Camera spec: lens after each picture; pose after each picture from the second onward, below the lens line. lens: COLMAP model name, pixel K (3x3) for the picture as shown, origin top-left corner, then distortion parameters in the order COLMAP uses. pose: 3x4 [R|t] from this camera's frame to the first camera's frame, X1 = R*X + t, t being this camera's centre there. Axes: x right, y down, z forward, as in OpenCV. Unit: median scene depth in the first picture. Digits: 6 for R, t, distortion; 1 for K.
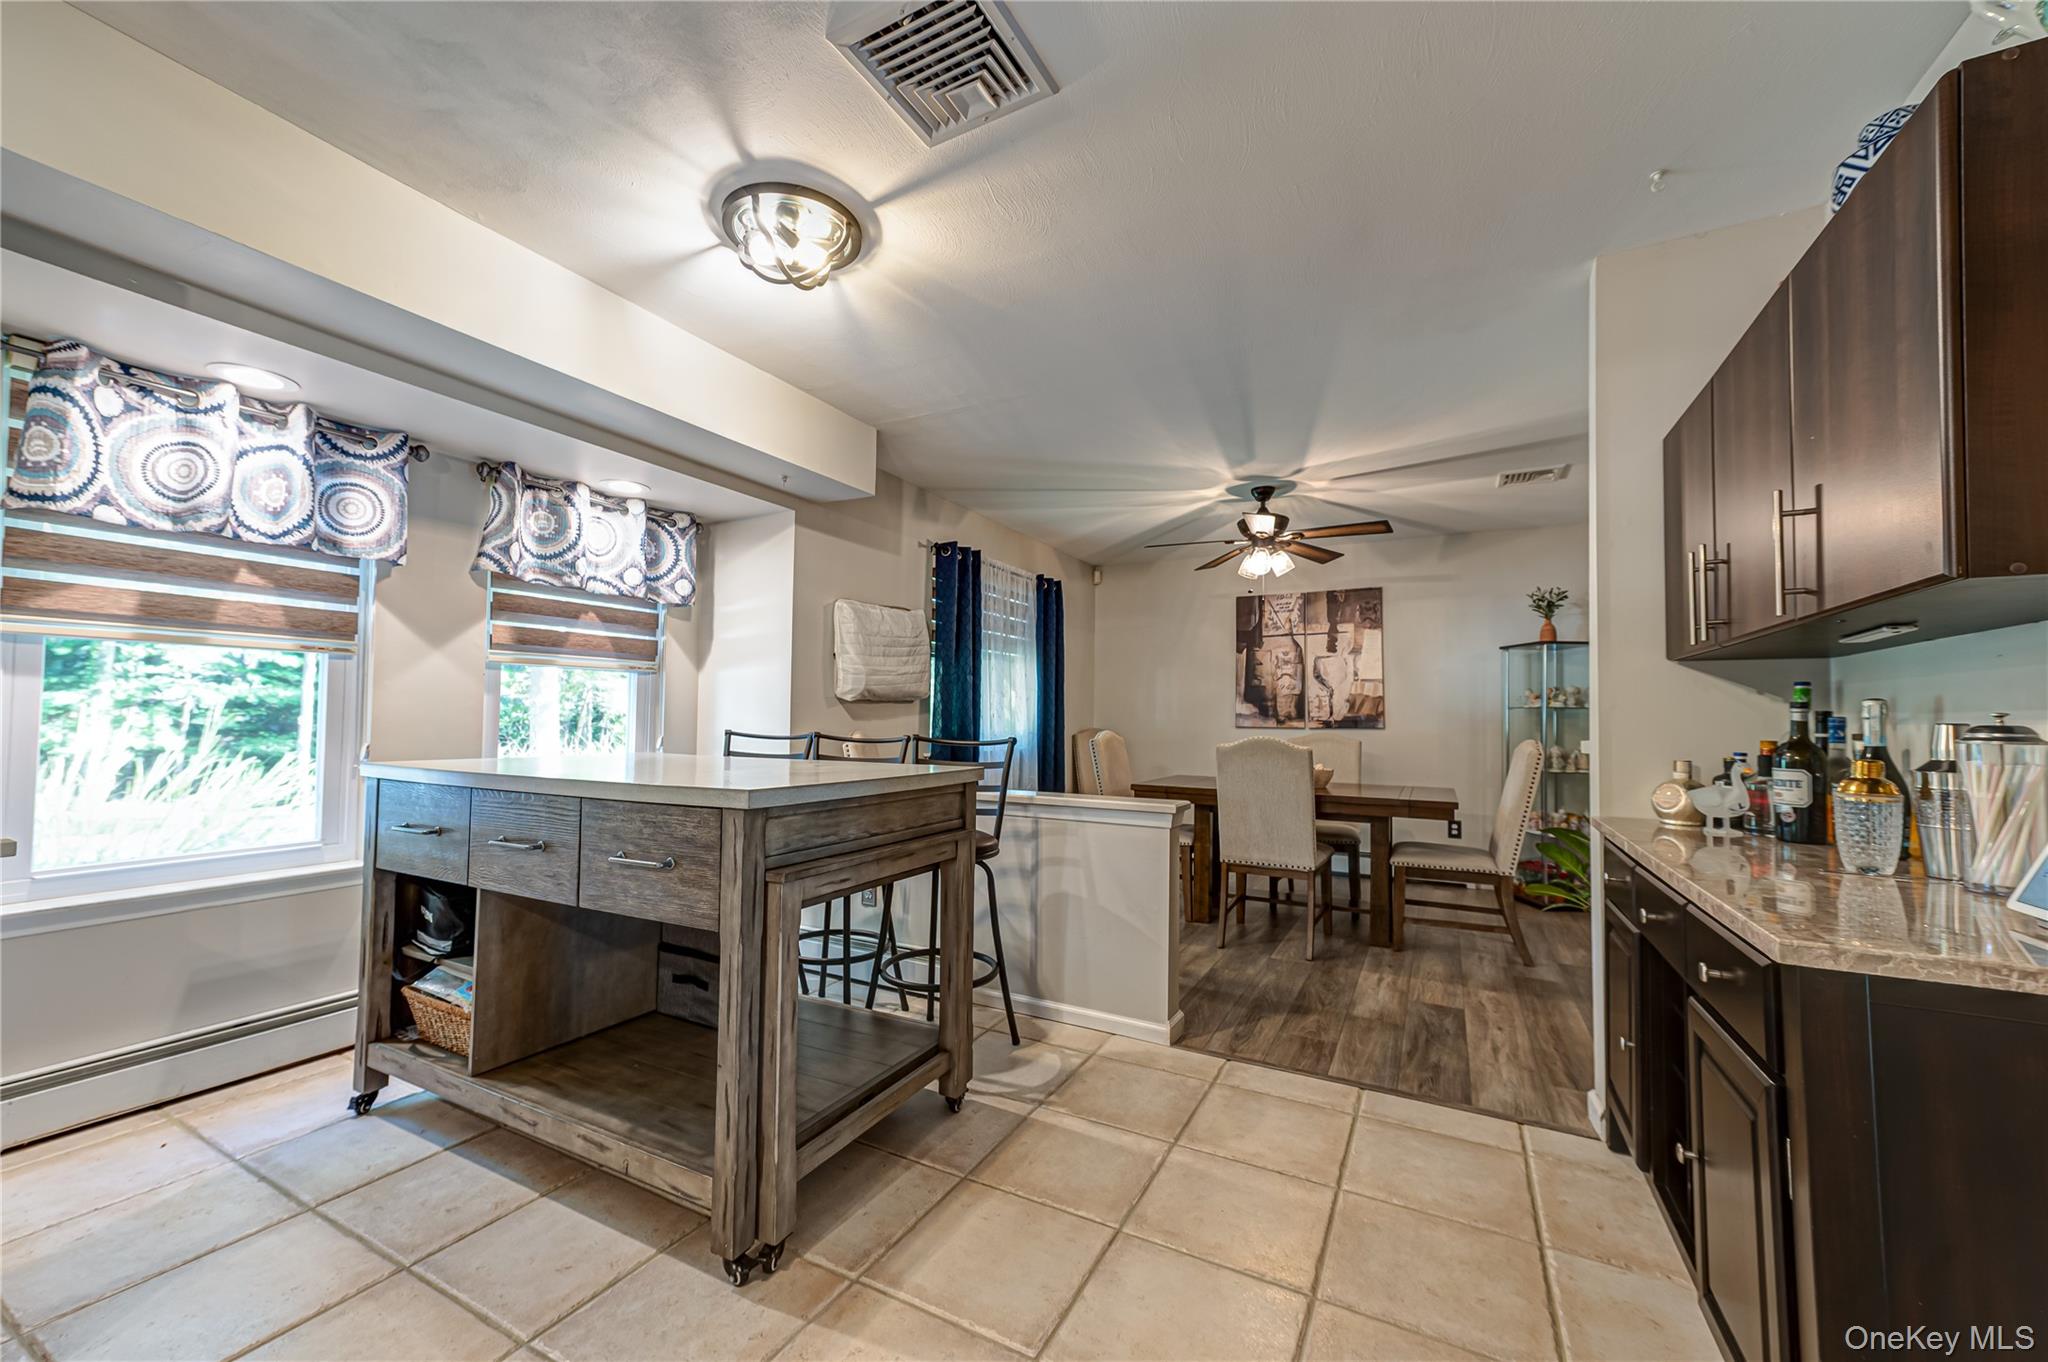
lens RADIAL K [[795.8, 0, 1018.6], [0, 795.8, 692.8], [0, 0, 1]] dist [0.016320, 0.000084]
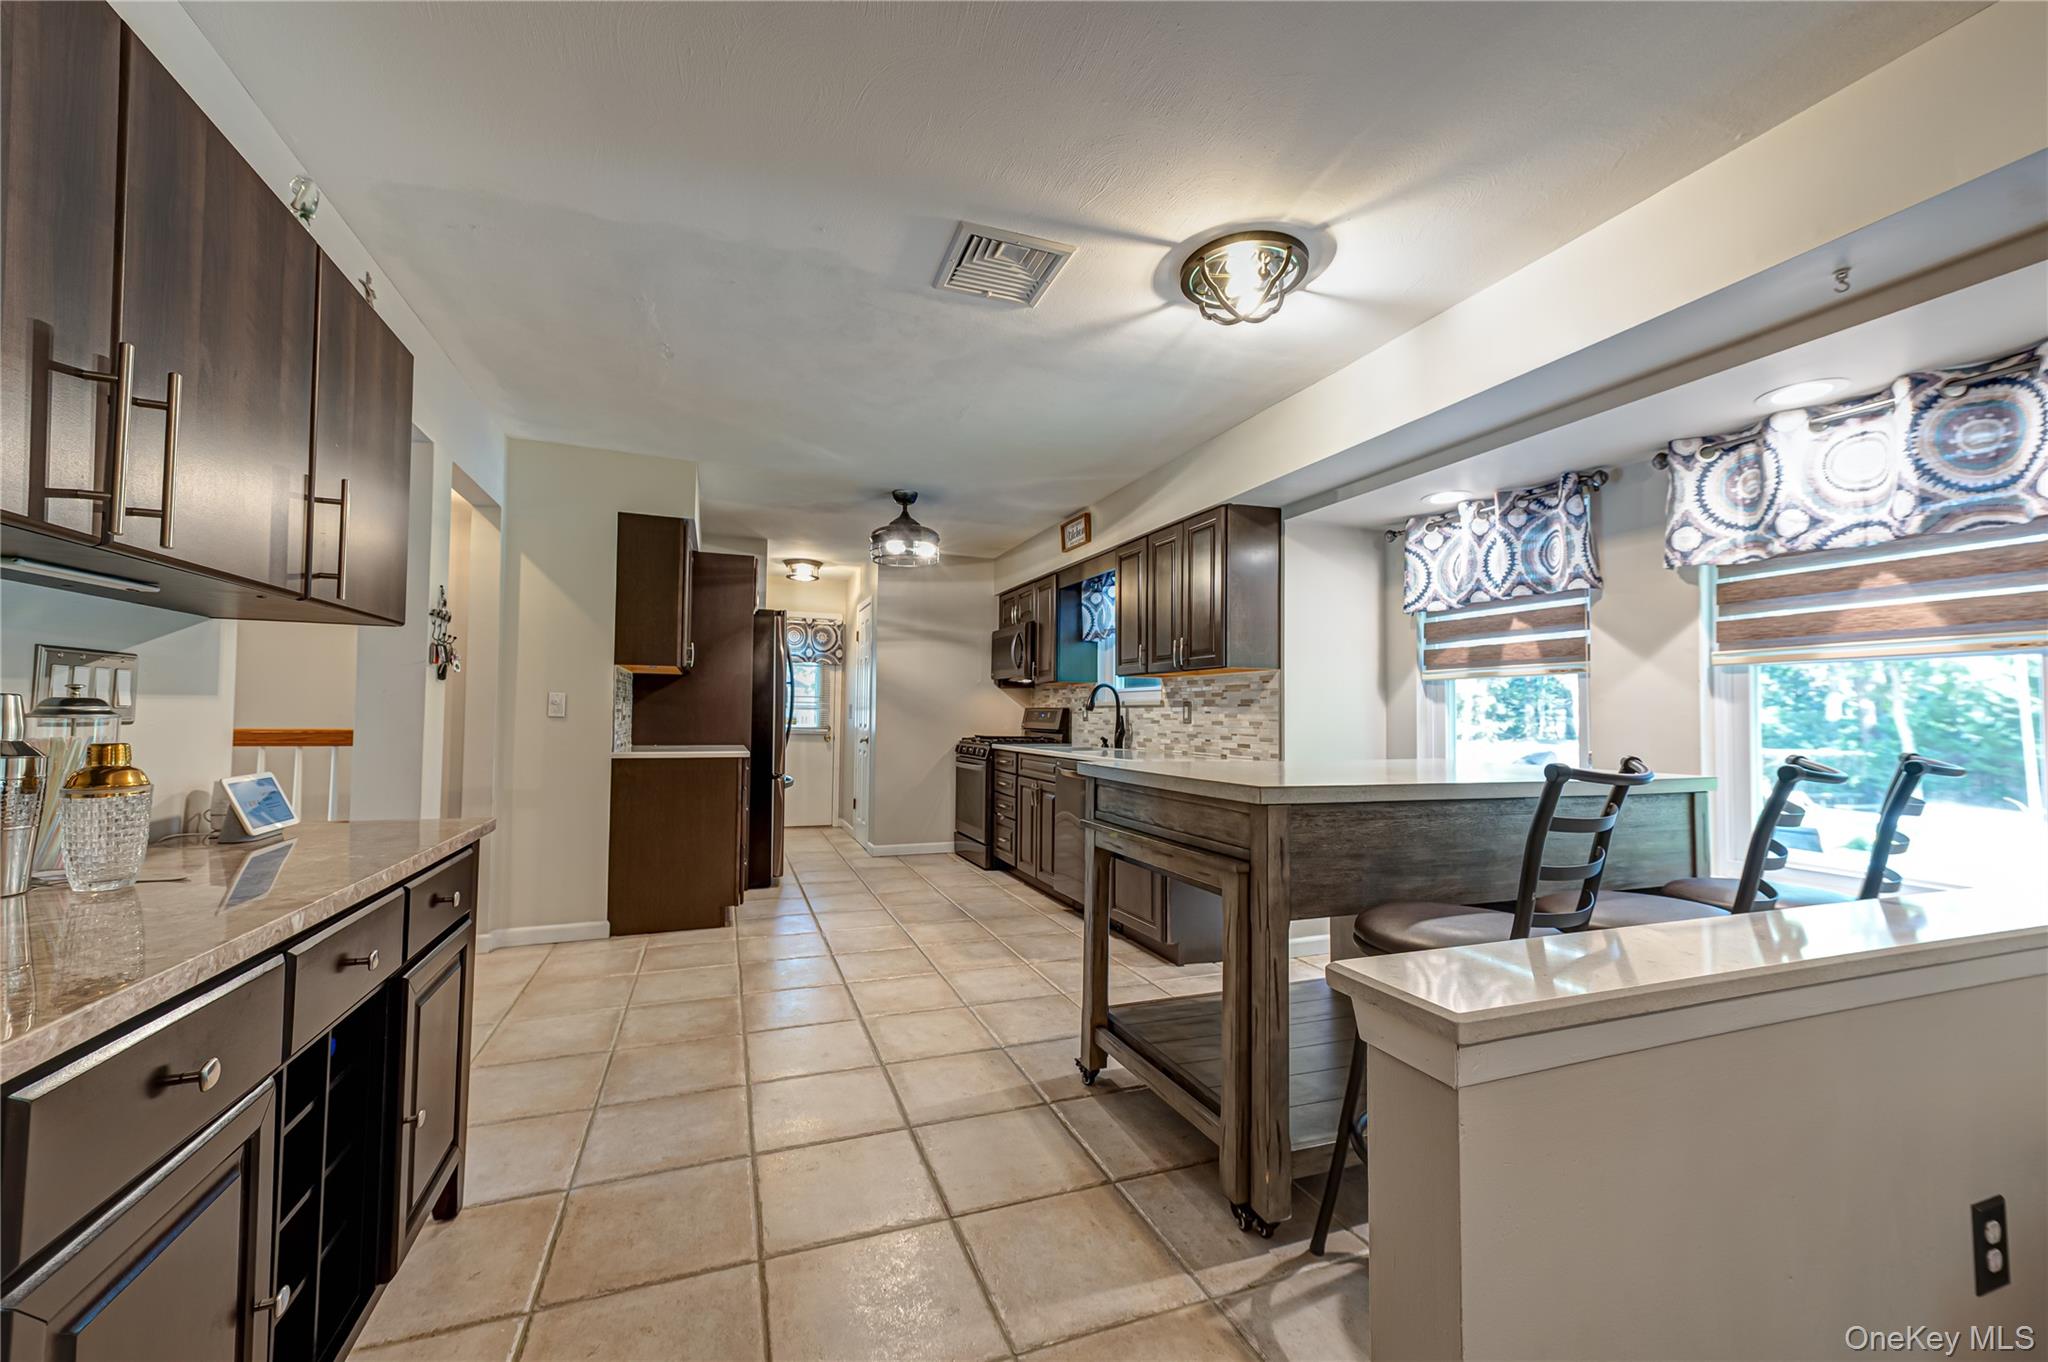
lens RADIAL K [[795.9, 0, 1017.8], [0, 795.9, 692.8], [0, 0, 1]] dist [0.018025, -0.000046]
pose [[-0.658047, -0.042263, -0.751790, 0.552509], [0.003952, 0.998216, -0.059575, 0.044576], [0.752967, -0.042174, -0.656706, 1.128966]]
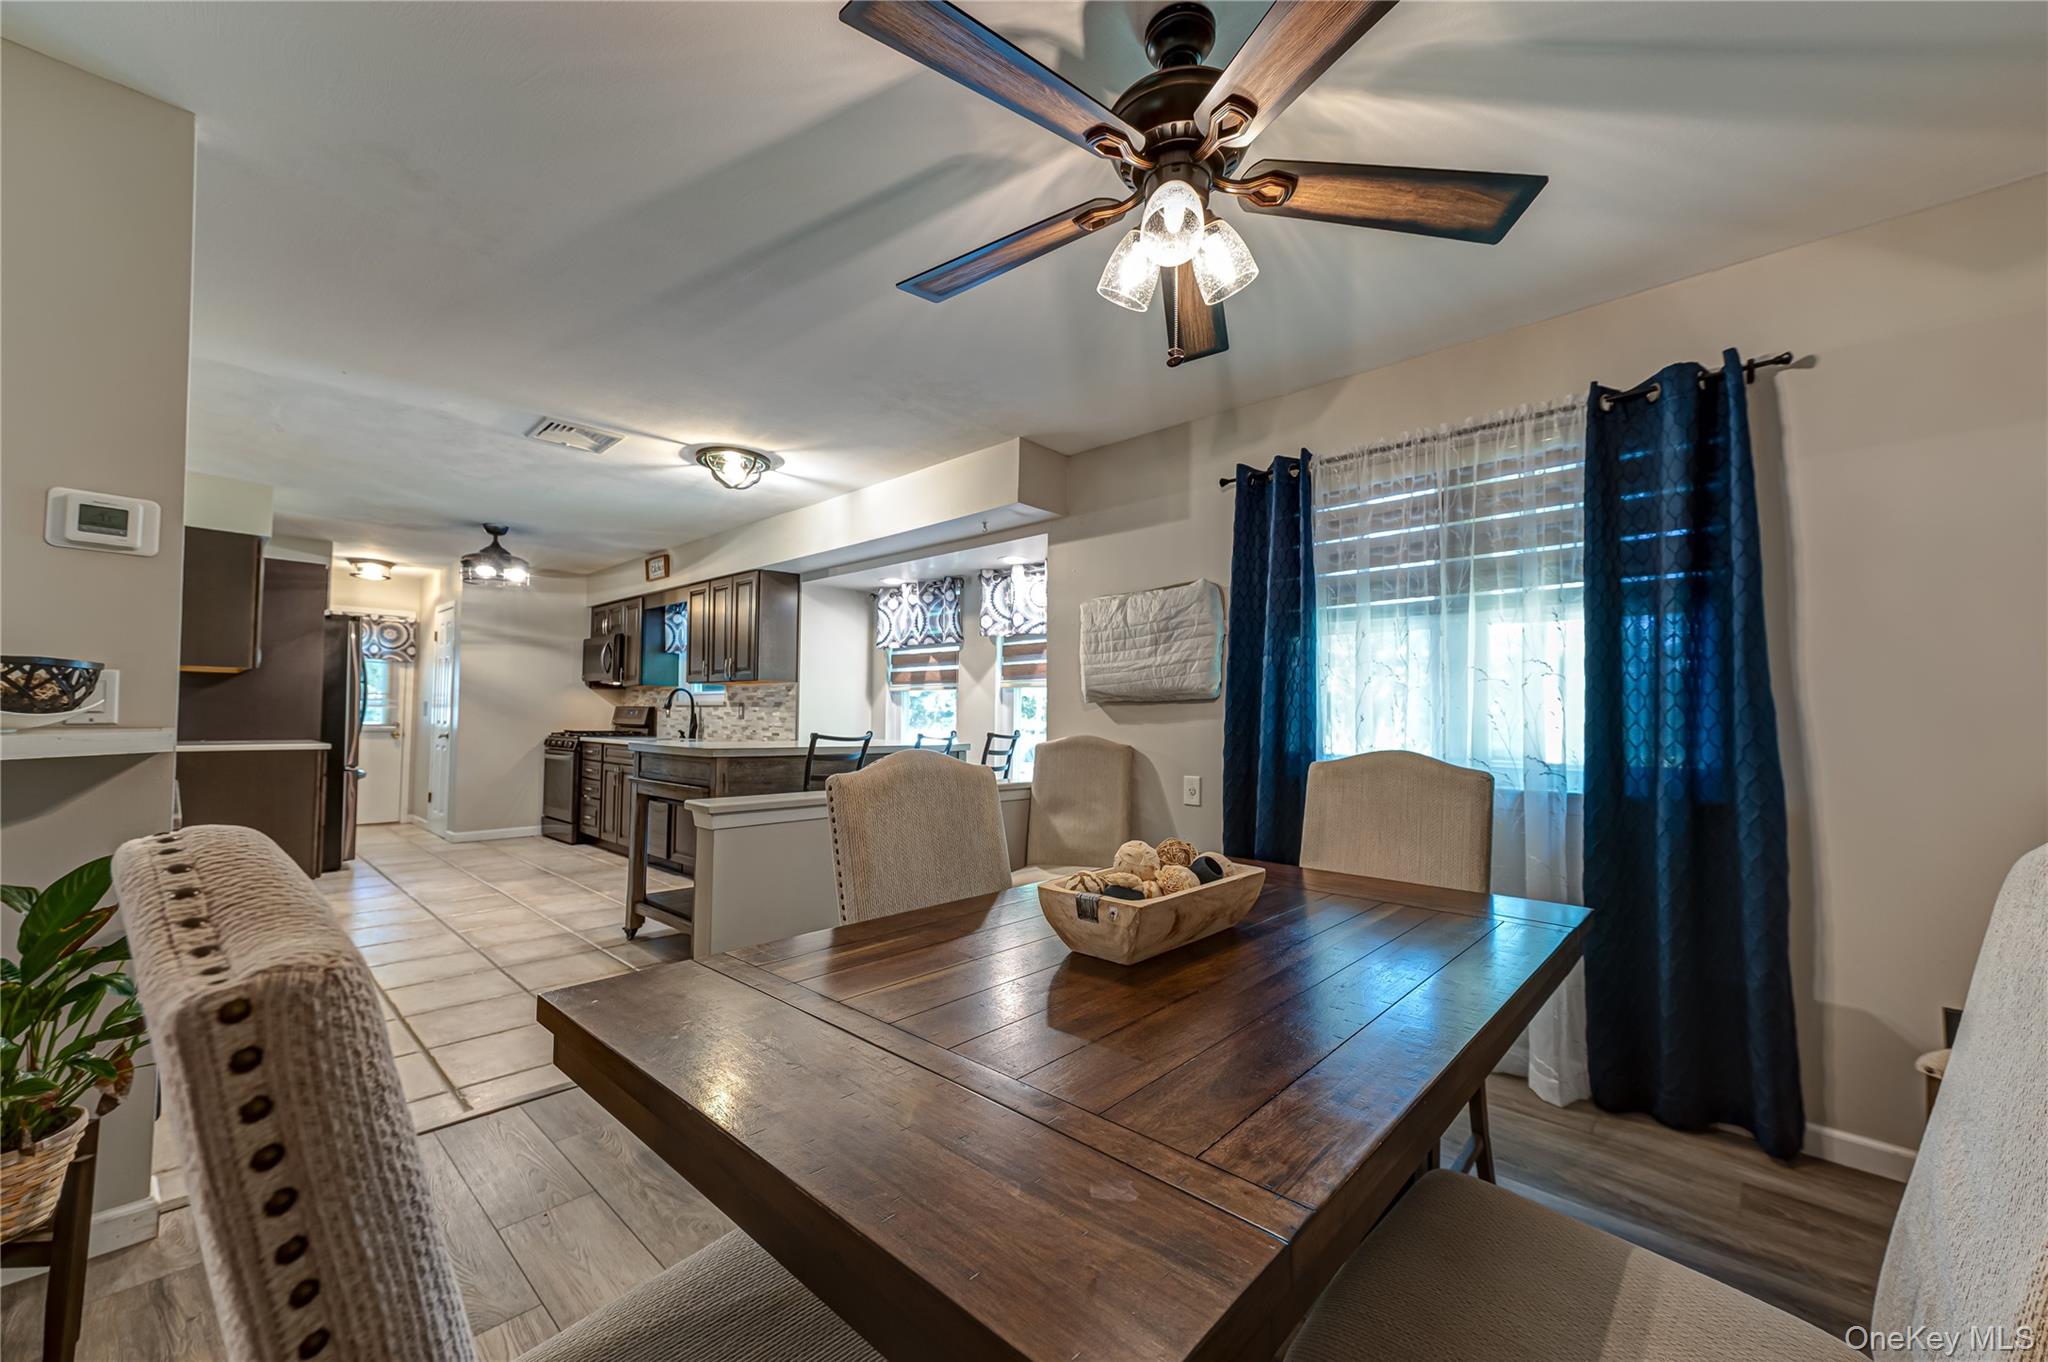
lens RADIAL K [[795.9, 0, 1017.8], [0, 795.9, 692.8], [0, 0, 1]] dist [0.018025, -0.000046]
pose [[-0.265399, -0.046302, -0.963026, 1.041901], [0.014417, 0.998544, -0.051983, 0.065384], [0.964031, -0.027680, -0.264345, 1.654272]]
